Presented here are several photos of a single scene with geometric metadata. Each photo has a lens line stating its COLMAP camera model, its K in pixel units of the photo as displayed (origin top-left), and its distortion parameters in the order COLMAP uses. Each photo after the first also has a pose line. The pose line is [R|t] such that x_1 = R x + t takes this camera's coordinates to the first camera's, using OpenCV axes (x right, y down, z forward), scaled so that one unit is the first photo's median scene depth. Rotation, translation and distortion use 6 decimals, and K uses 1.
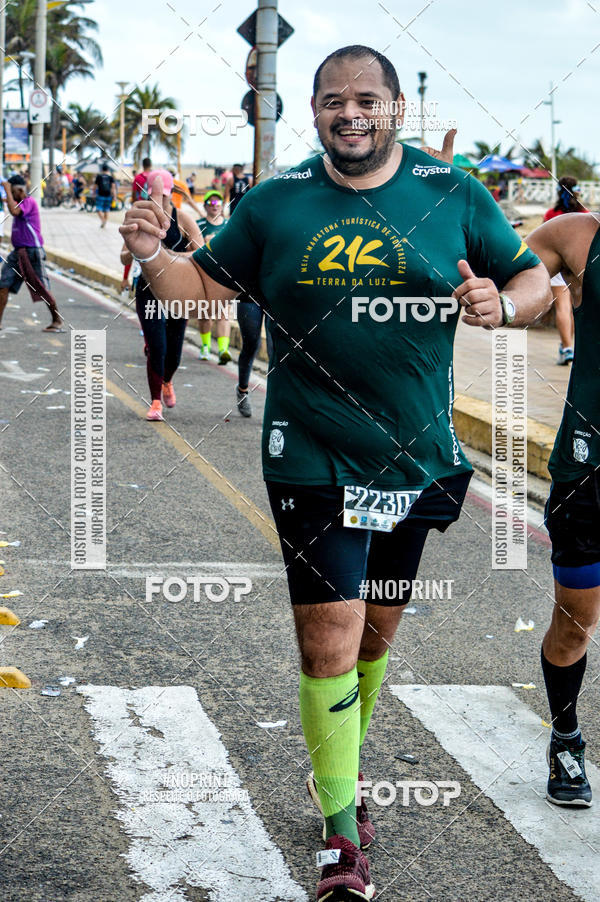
lens RADIAL K [[2403.6, 0, 300.0], [0, 2403.6, 451.0], [0, 0, 1]] dist [-0.175816, -0.848374]
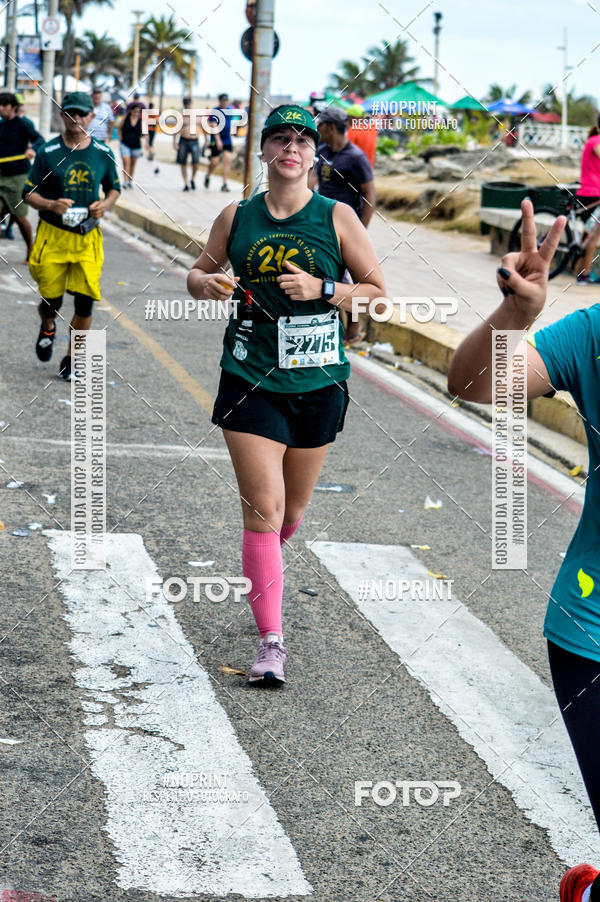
lens RADIAL K [[2448.2, 0, 300.0], [0, 2448.2, 451.0], [0, 0, 1]] dist [-0.114347, -0.905974]
pose [[0.999276, 0.037904, -0.003372, 0.032433], [-0.037813, 0.999000, 0.023841, 0.021403], [0.004272, -0.023696, 0.999710, -0.187001]]
